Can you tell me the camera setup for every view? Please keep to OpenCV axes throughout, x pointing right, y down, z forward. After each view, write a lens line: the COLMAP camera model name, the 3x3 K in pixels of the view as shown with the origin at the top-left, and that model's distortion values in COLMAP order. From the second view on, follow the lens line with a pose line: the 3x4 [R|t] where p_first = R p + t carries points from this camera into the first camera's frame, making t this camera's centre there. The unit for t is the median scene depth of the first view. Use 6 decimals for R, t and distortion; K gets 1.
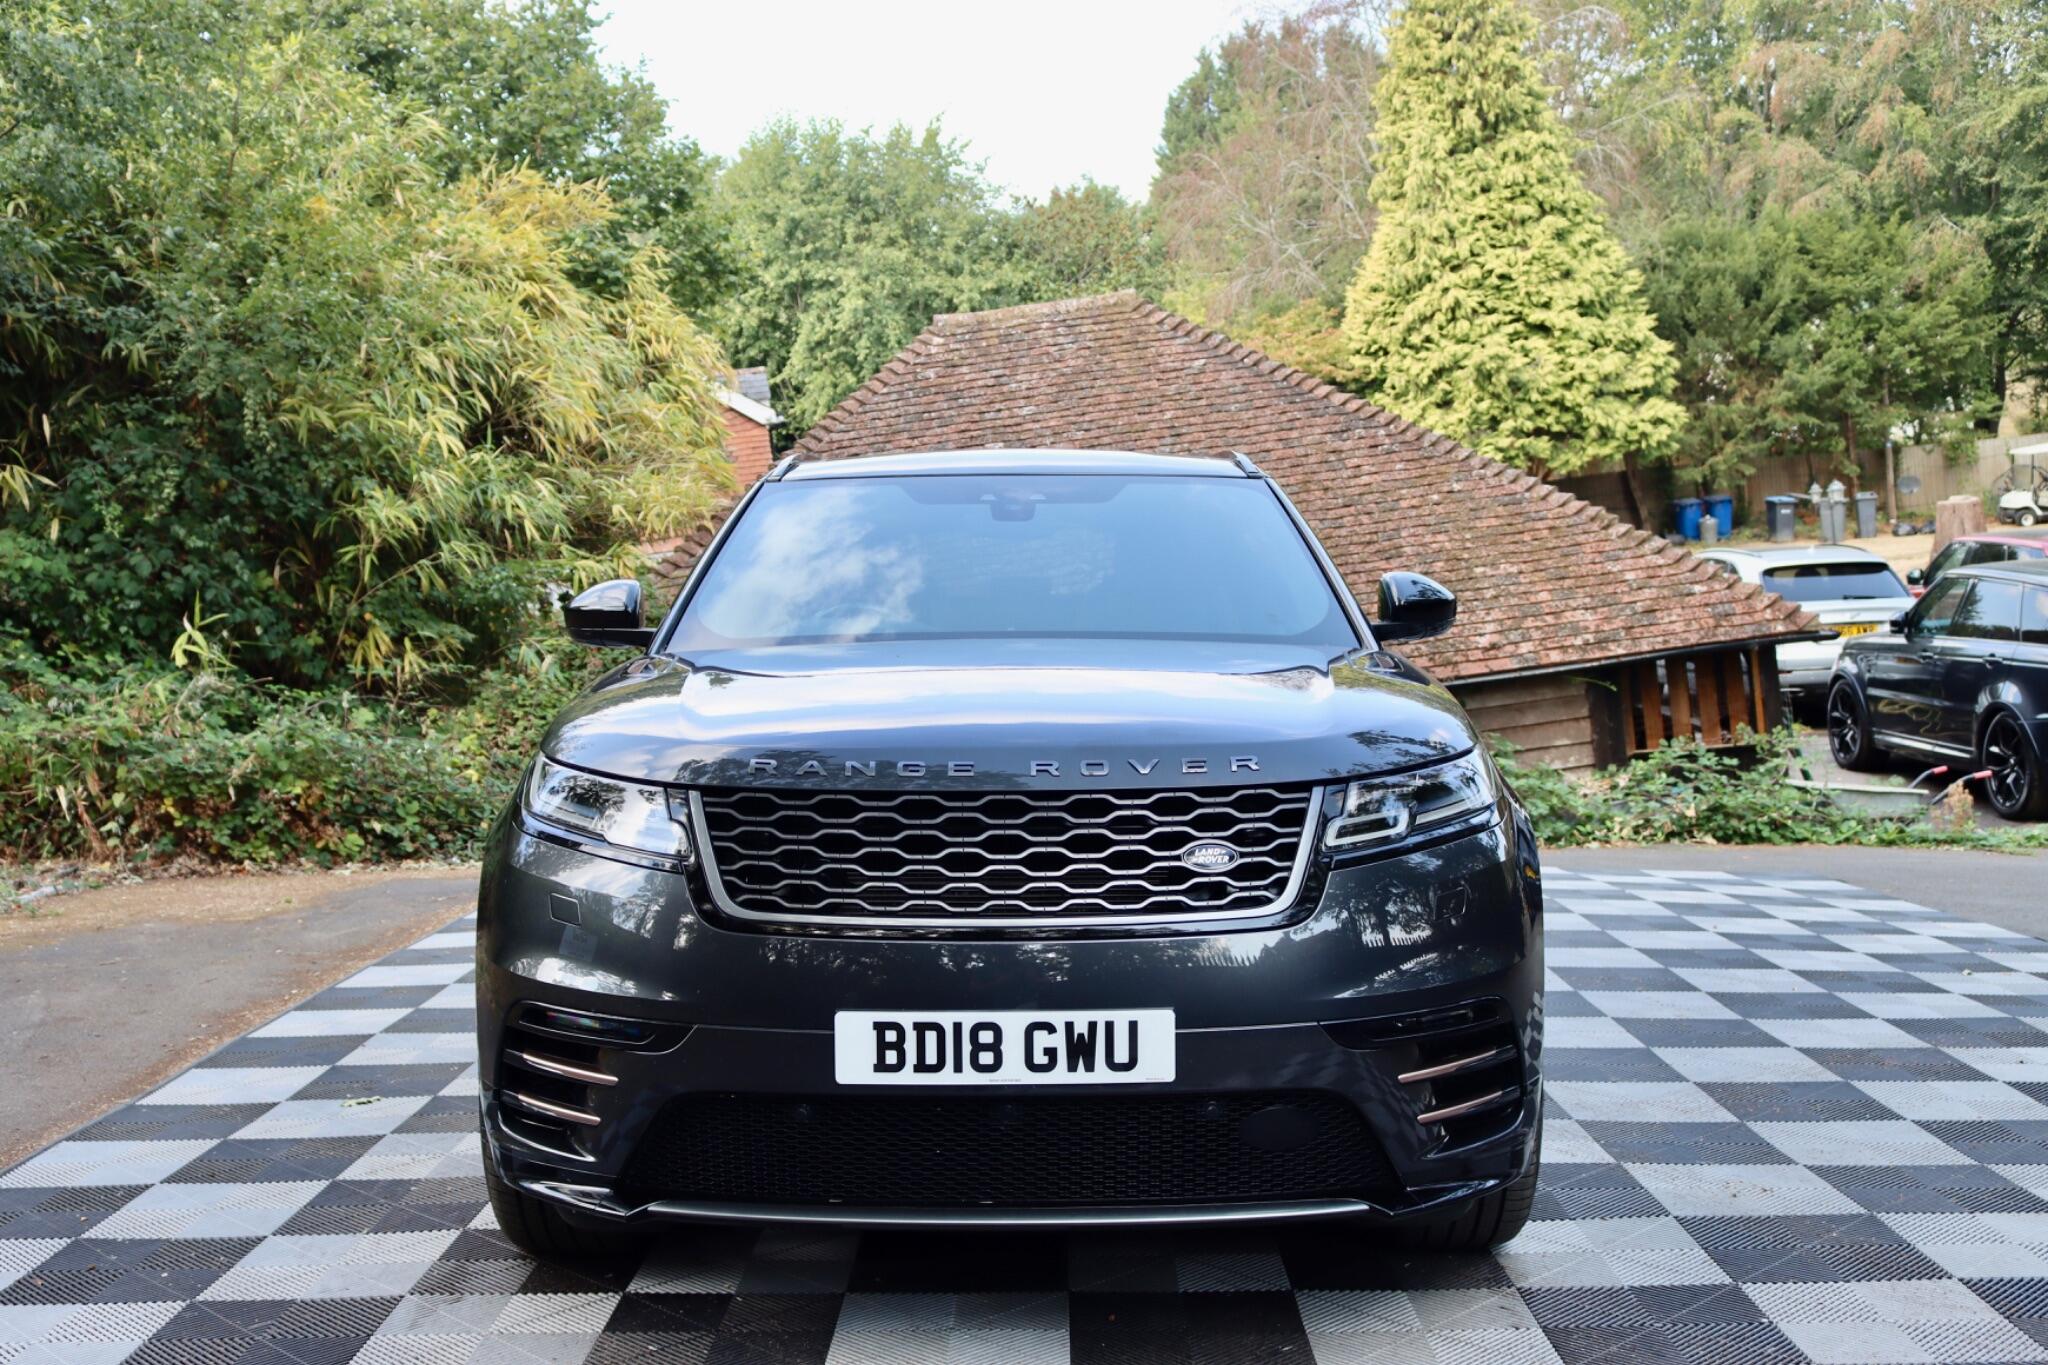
lens RADIAL K [[2148.8, 0, 998.1], [0, 2148.8, 680.2], [0, 0, 1]] dist [-0.129318, 0.136954]
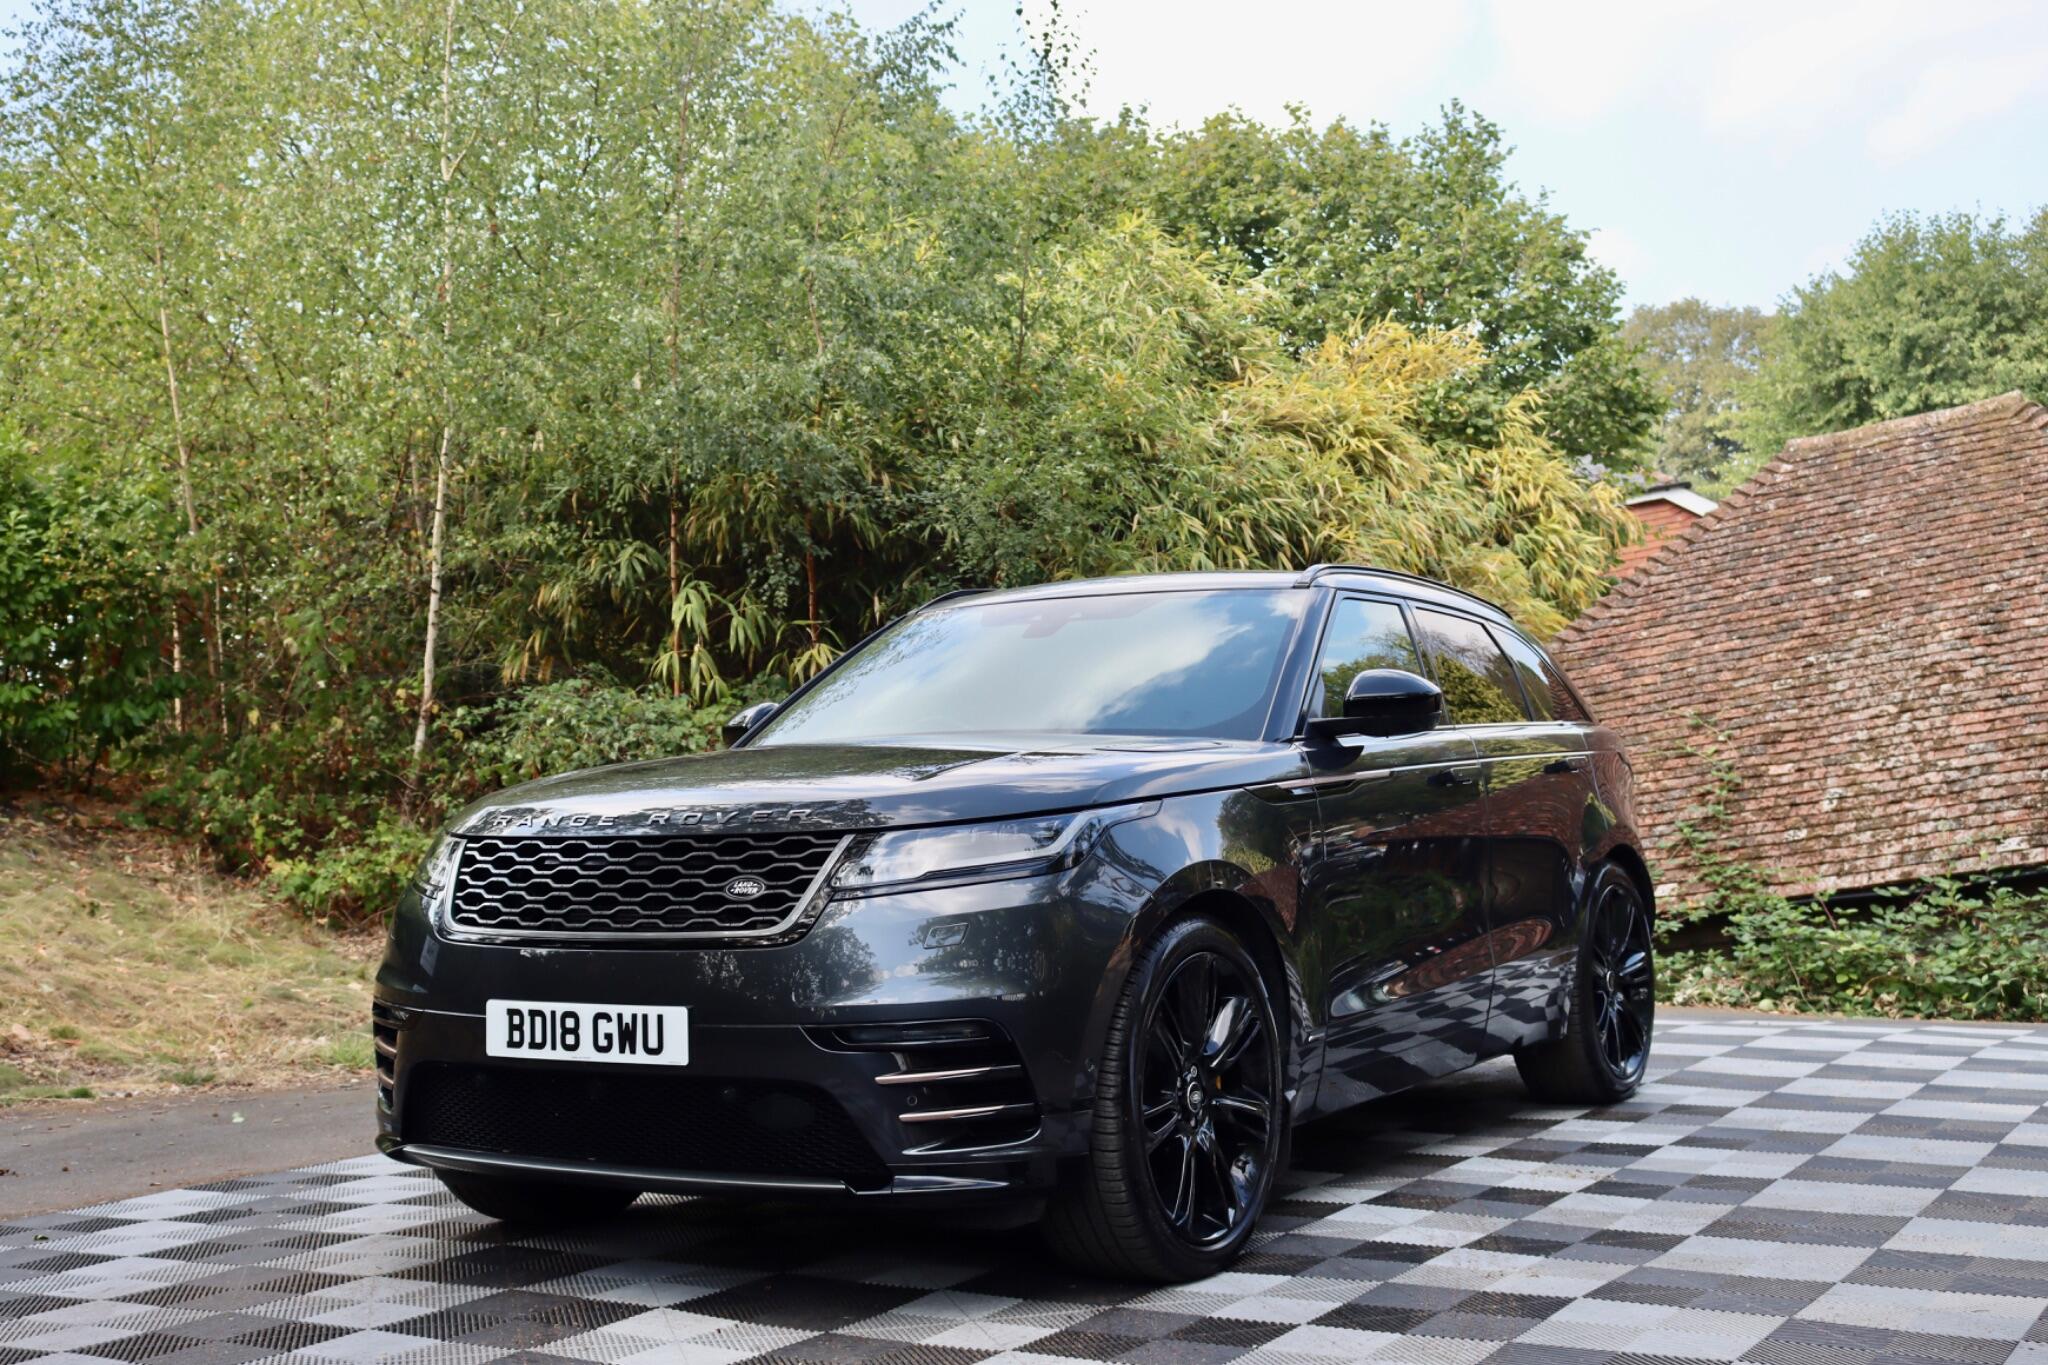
lens RADIAL K [[2416.5, 0, 995.8], [0, 2416.5, 680.1], [0, 0, 1]] dist [-0.120097, 0.171356]
pose [[0.863398, -0.036066, -0.503233, 0.239052], [-0.006484, 0.996566, -0.082548, 0.019881], [0.504482, 0.074534, 0.860199, -0.032204]]
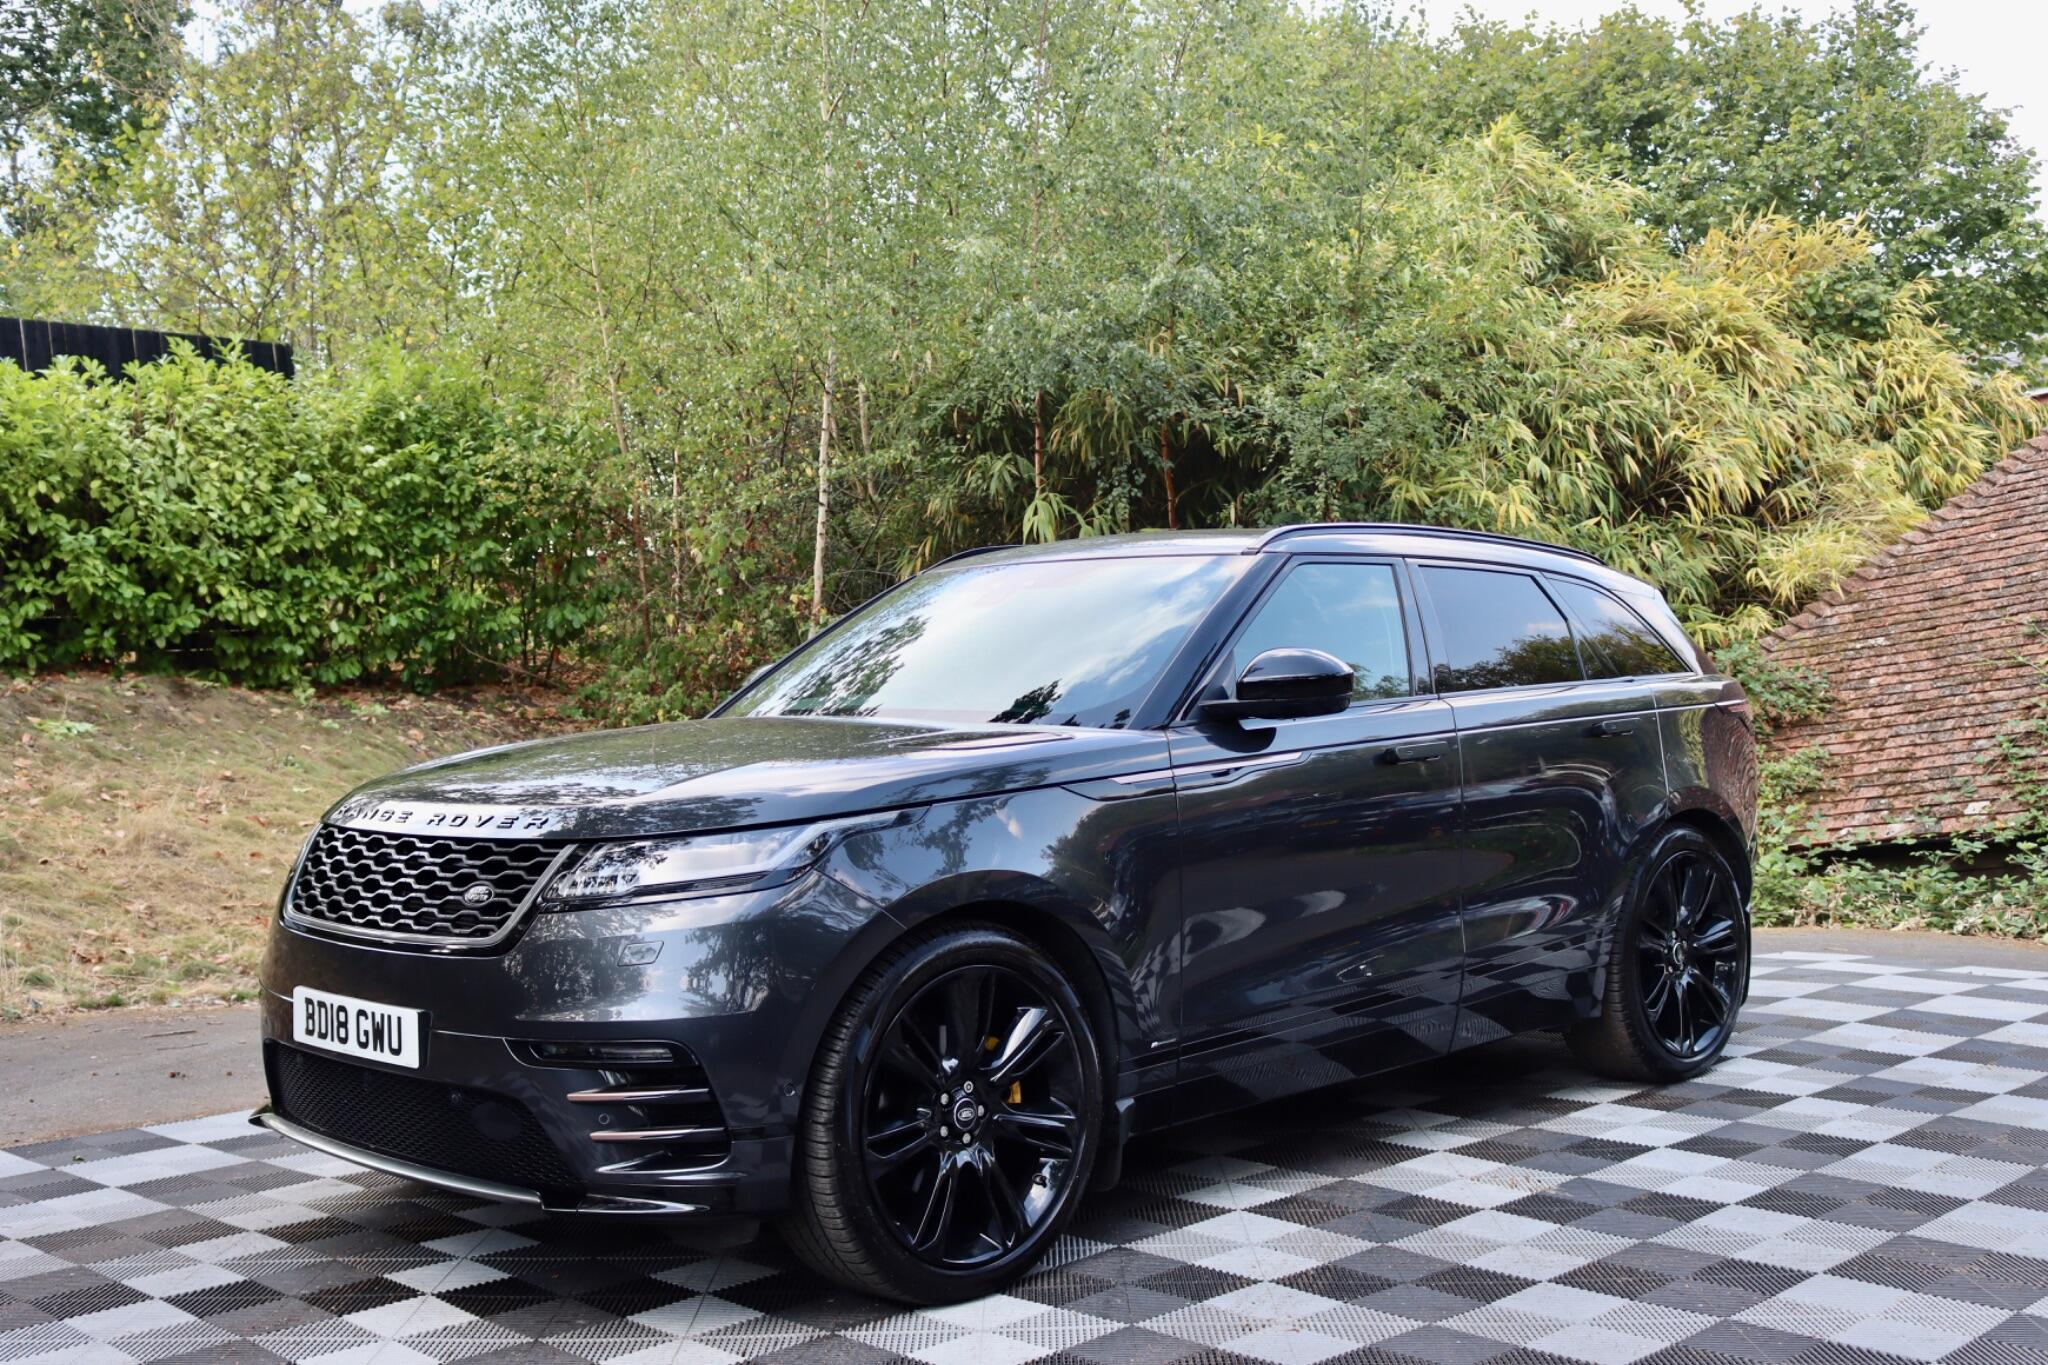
lens RADIAL K [[2219.9, 0, 999.0], [0, 2219.9, 684.3], [0, 0, 1]] dist [-0.128344, 0.147120]
pose [[0.712857, -0.001478, -0.701308, 0.311803], [-0.016456, 0.999687, -0.018833, -0.005146], [0.701117, 0.024966, 0.712609, 0.078583]]
